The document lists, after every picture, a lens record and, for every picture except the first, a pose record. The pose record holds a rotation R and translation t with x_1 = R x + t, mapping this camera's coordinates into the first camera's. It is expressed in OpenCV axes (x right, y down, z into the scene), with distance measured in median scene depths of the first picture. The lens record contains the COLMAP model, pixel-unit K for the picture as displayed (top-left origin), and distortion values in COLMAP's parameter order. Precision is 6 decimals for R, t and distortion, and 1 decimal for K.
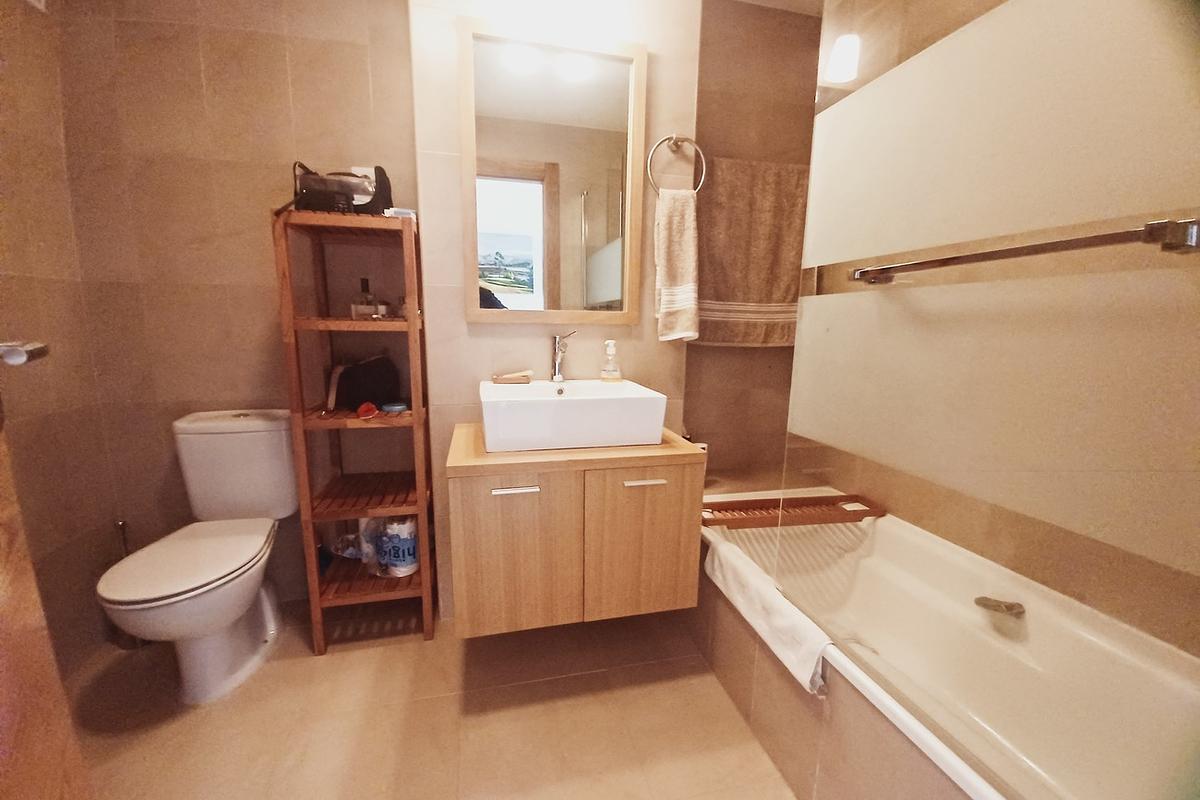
lens RADIAL K [[472.7, 0, 595.3], [0, 472.7, 405.1], [0, 0, 1]] dist [0.012324, -0.013447]
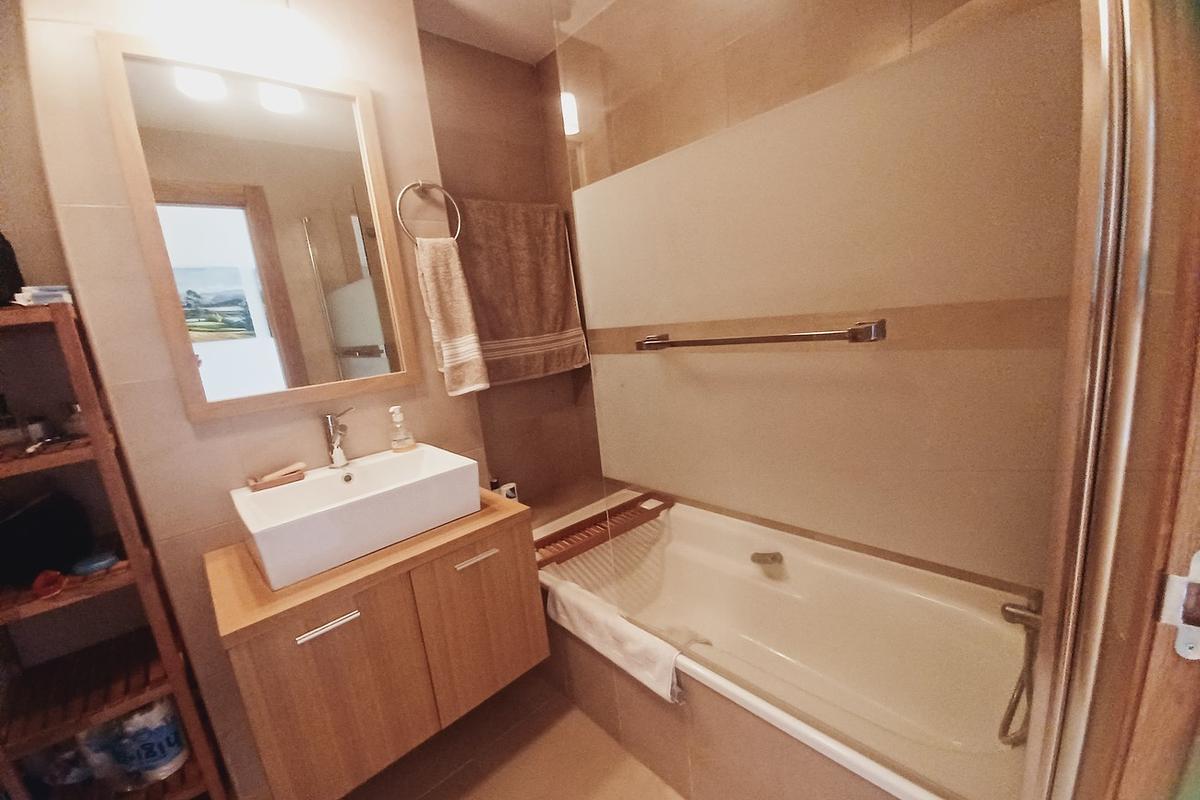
lens RADIAL K [[472.7, 0, 595.3], [0, 472.7, 405.1], [0, 0, 1]] dist [0.012324, -0.013447]
pose [[0.867819, -0.200439, 0.454659, -0.046476], [0.200807, 0.978451, 0.048070, -0.106579], [-0.454496, 0.049583, 0.889368, 0.025601]]
